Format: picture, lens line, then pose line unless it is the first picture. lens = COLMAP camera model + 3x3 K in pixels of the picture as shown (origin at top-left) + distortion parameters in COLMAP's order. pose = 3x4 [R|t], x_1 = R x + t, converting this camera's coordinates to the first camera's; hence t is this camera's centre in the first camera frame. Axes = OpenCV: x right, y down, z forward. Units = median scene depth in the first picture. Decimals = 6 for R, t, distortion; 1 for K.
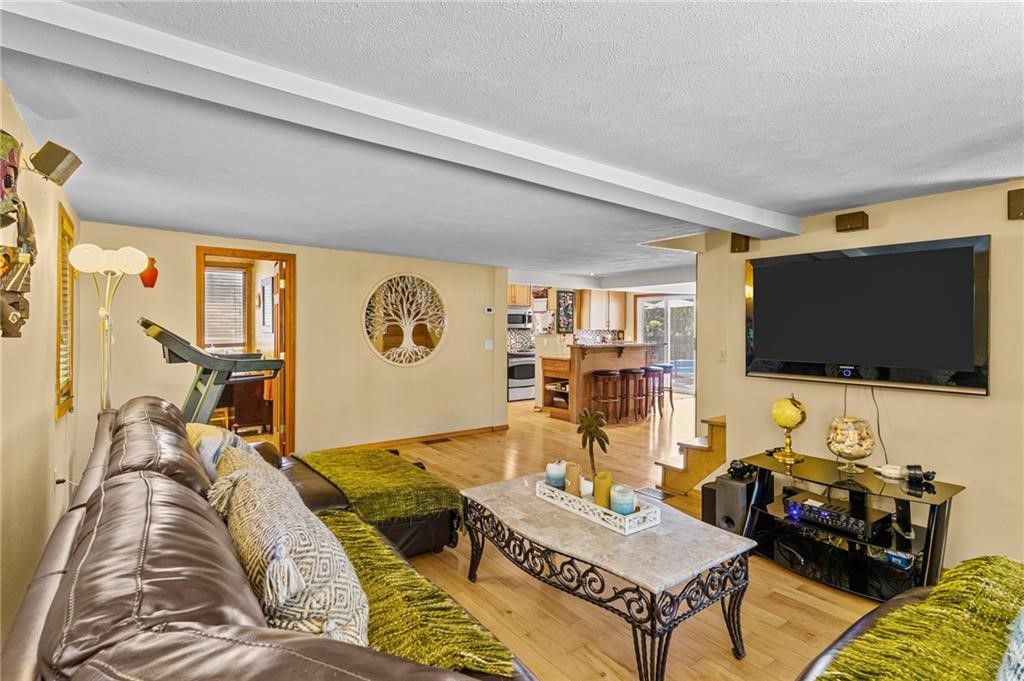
lens RADIAL K [[512.8, 0, 506.9], [0, 512.8, 320.2], [0, 0, 1]] dist [0.000462, 0.000207]
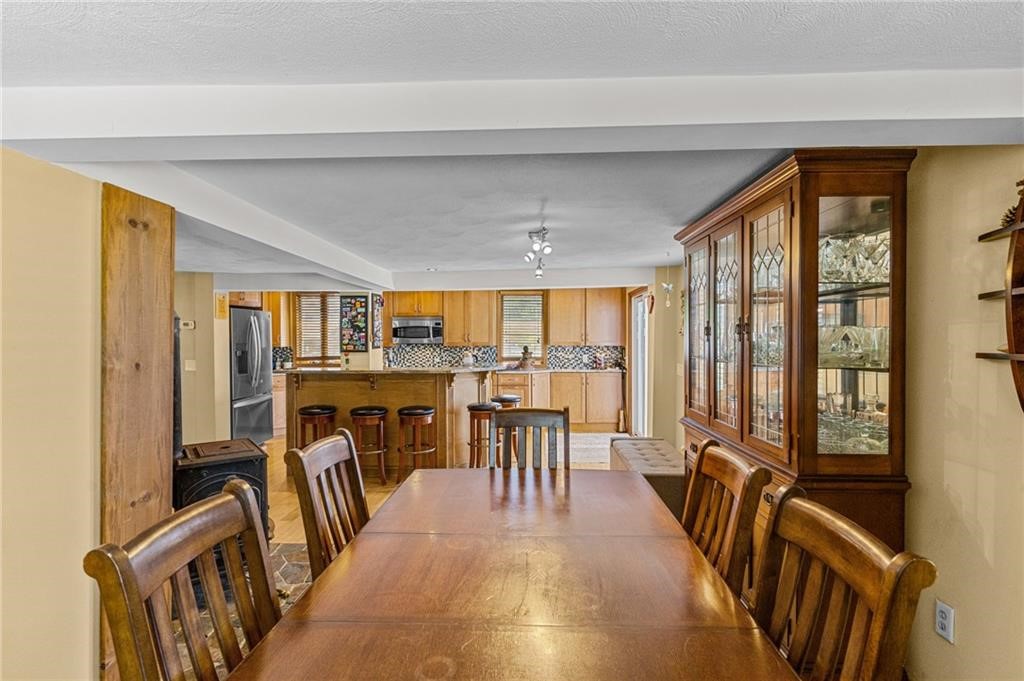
lens RADIAL K [[494.8, 0, 514.3], [0, 494.8, 322.8], [0, 0, 1]] dist [-0.001437, 0.000262]
pose [[0.781678, -0.025125, -0.623177, 0.619734], [0.013518, 0.999636, -0.023347, 0.002435], [0.623536, 0.009826, 0.781733, 0.482220]]
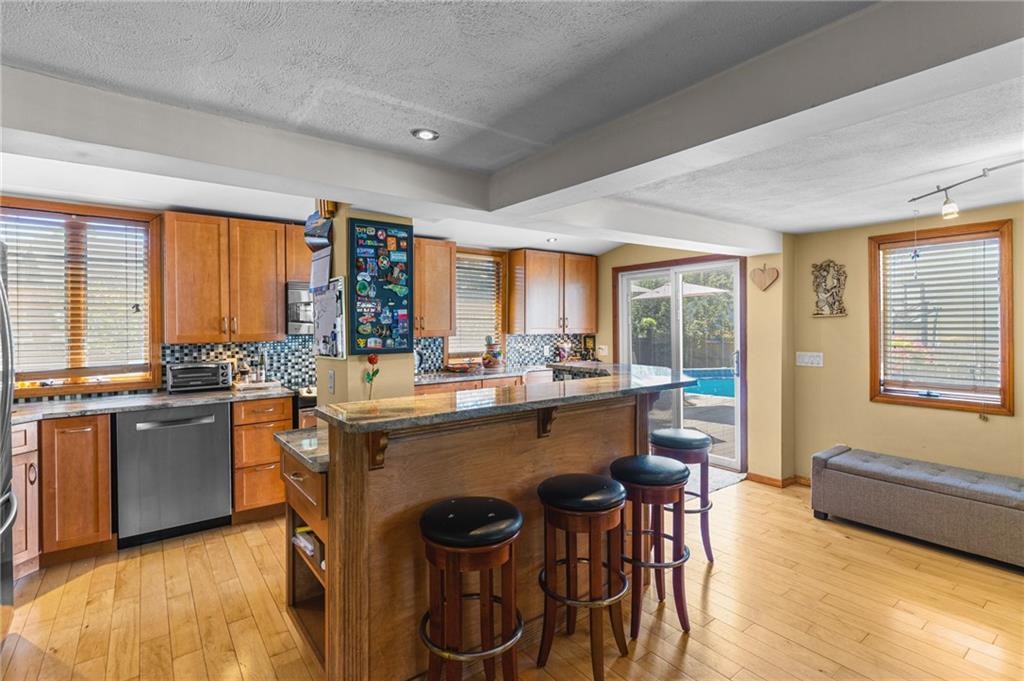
lens RADIAL K [[494.8, 0, 514.3], [0, 494.8, 322.8], [0, 0, 1]] dist [-0.001437, 0.000262]
pose [[0.999712, -0.014352, 0.019228, 0.158523], [0.014256, 0.999885, 0.005131, 0.004980], [-0.019299, -0.004855, 0.999802, 0.570660]]
